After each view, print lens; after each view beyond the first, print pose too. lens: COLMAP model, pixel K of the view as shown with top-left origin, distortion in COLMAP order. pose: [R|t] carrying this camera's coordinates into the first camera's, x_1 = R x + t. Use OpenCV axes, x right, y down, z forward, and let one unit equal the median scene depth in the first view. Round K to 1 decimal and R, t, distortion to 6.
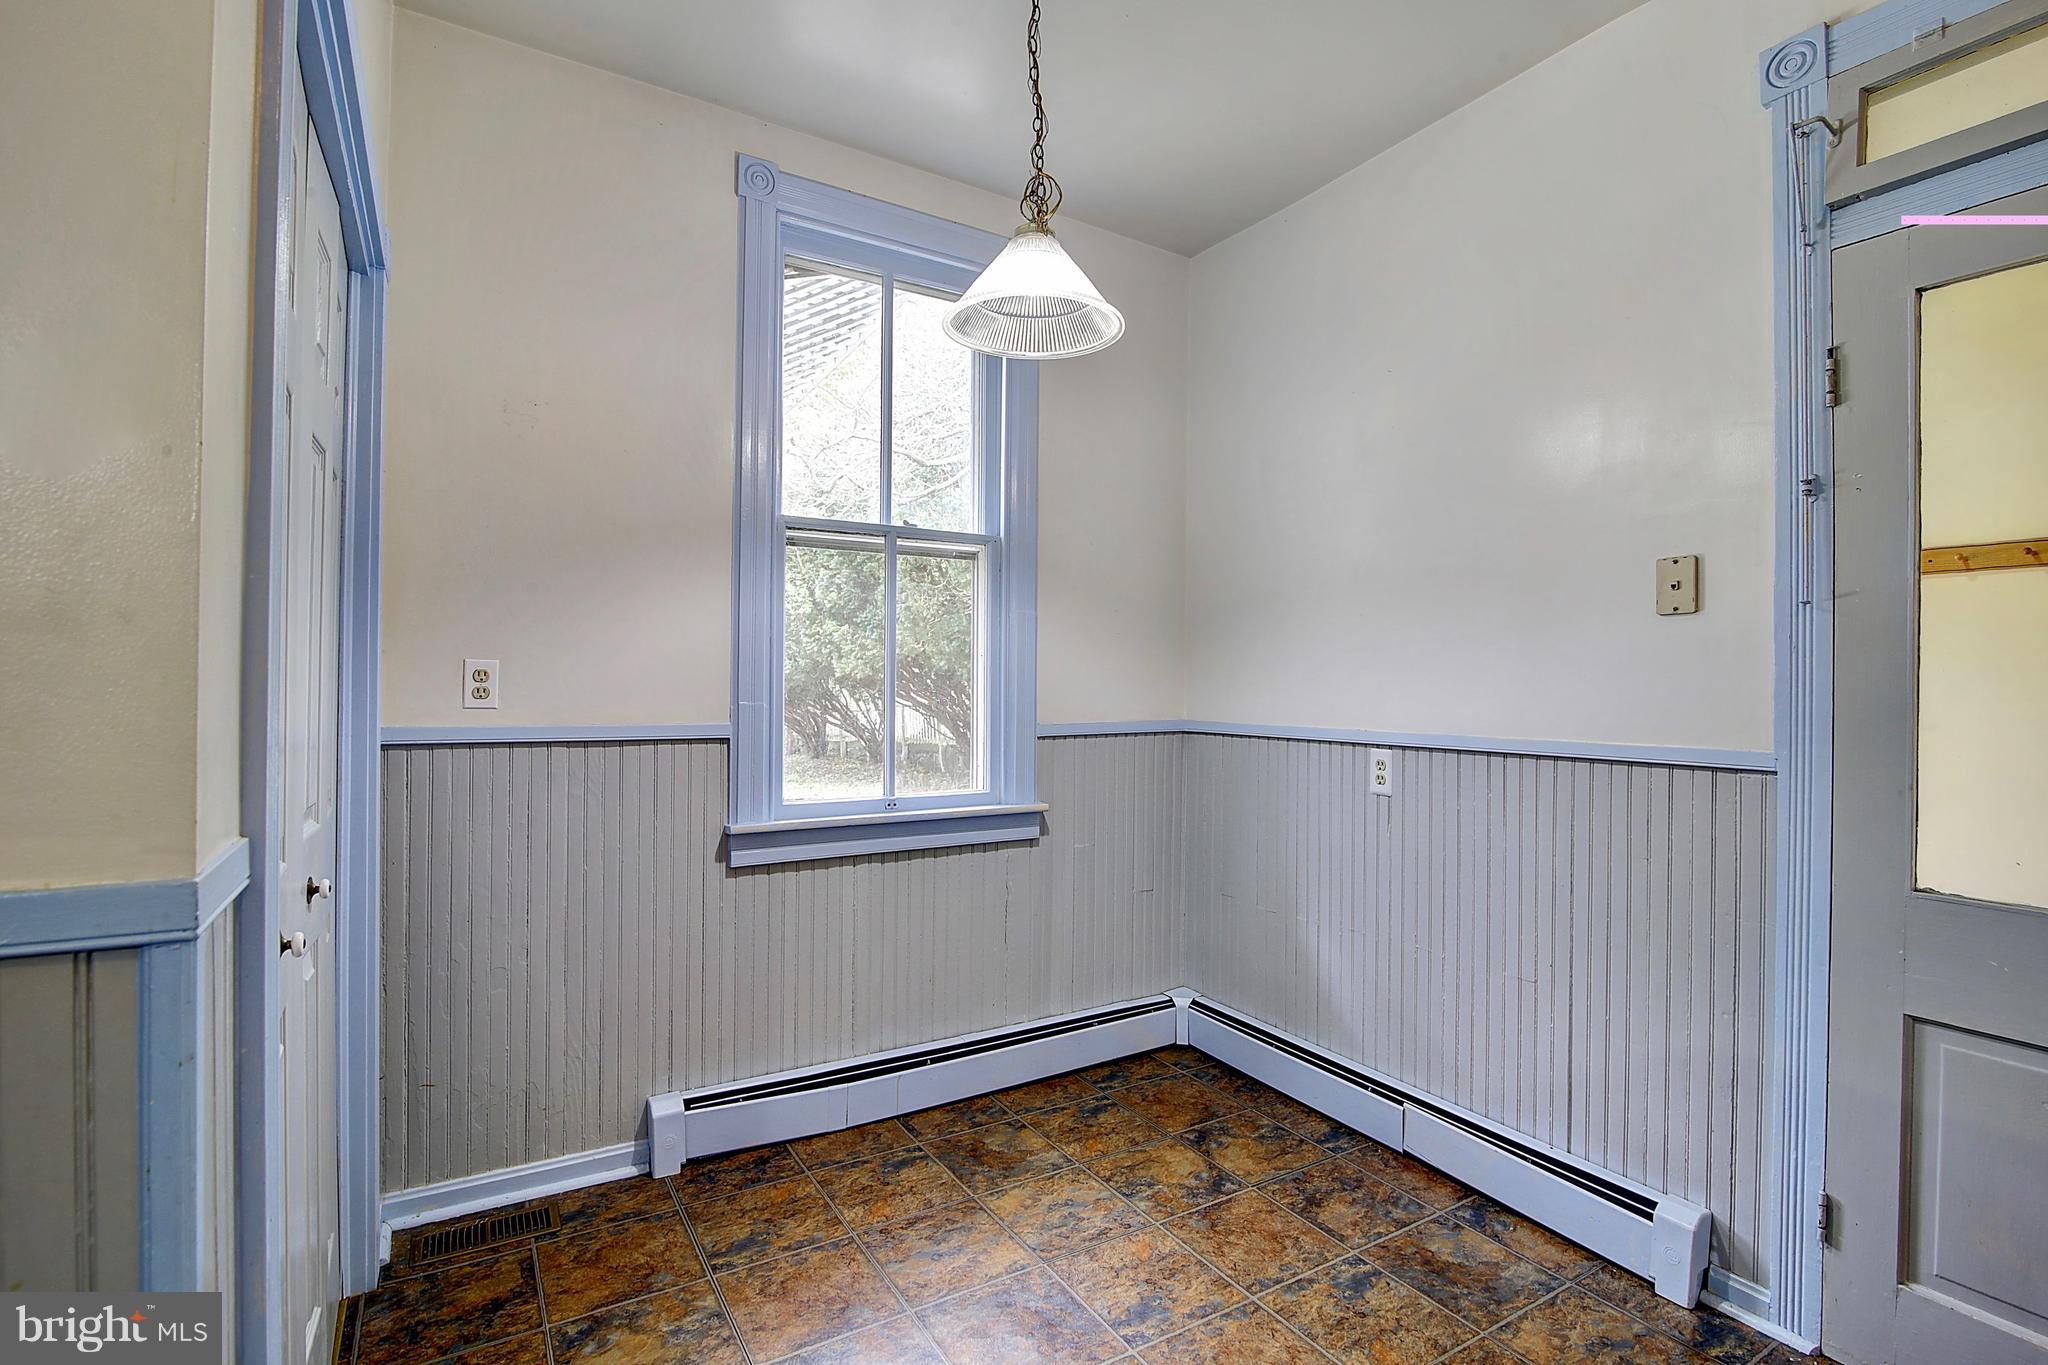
lens RADIAL K [[933.5, 0, 1034.2], [0, 933.5, 684.7], [0, 0, 1]] dist [-0.017528, 0.000421]
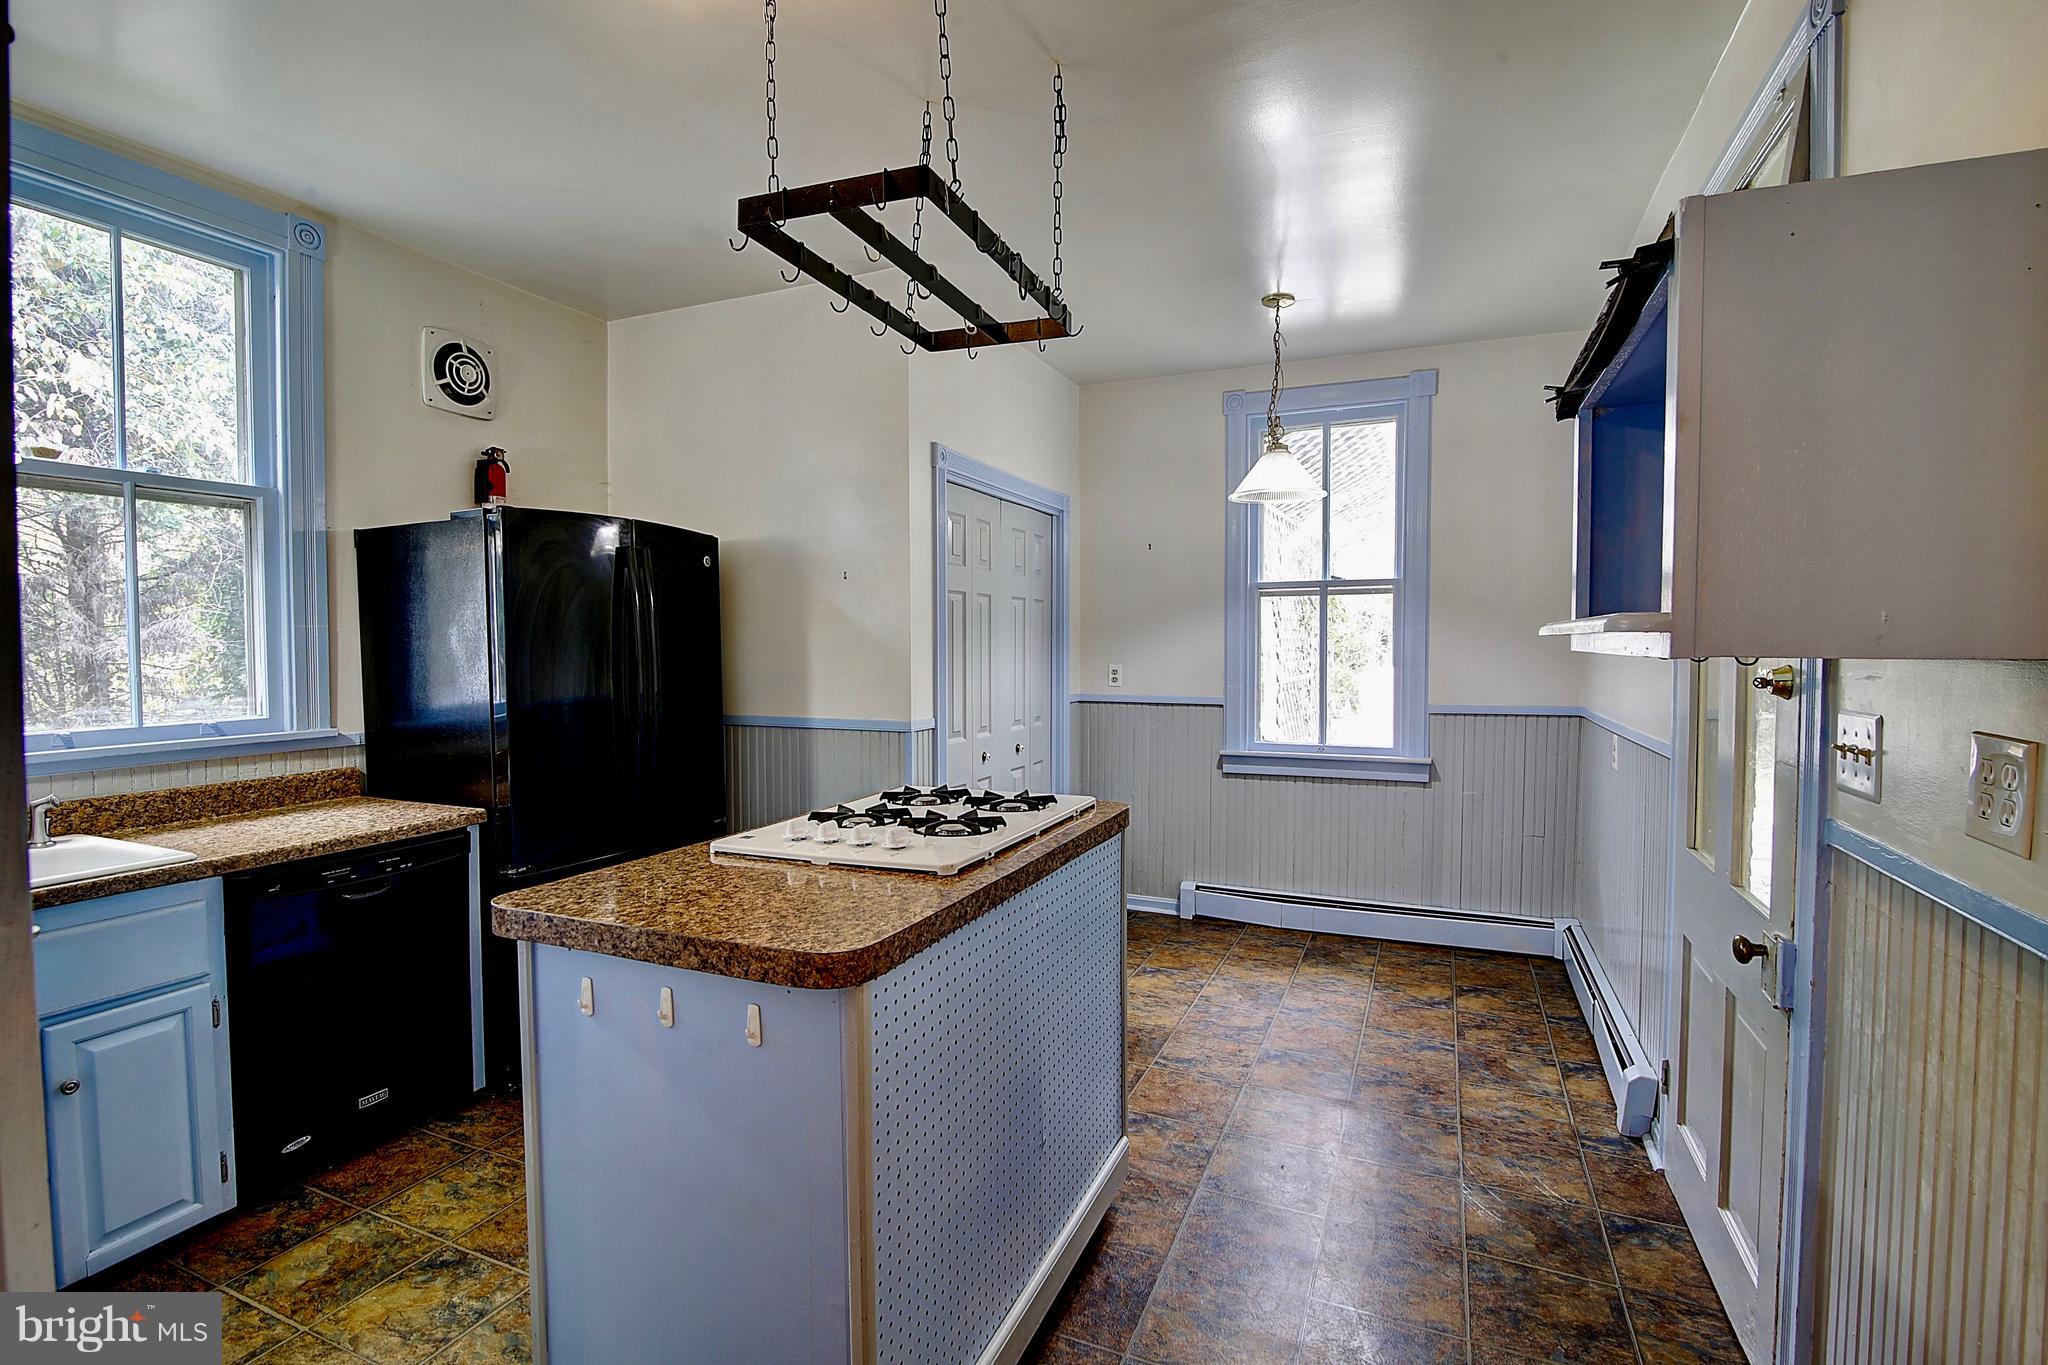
lens RADIAL K [[933.5, 0, 1018.3], [0, 933.5, 682.6], [0, 0, 1]] dist [-0.017528, 0.000421]
pose [[0.566581, 0.023362, -0.823675, 1.029017], [0.010281, 0.999320, 0.035415, -0.060499], [0.823942, -0.028534, 0.565955, -0.428067]]
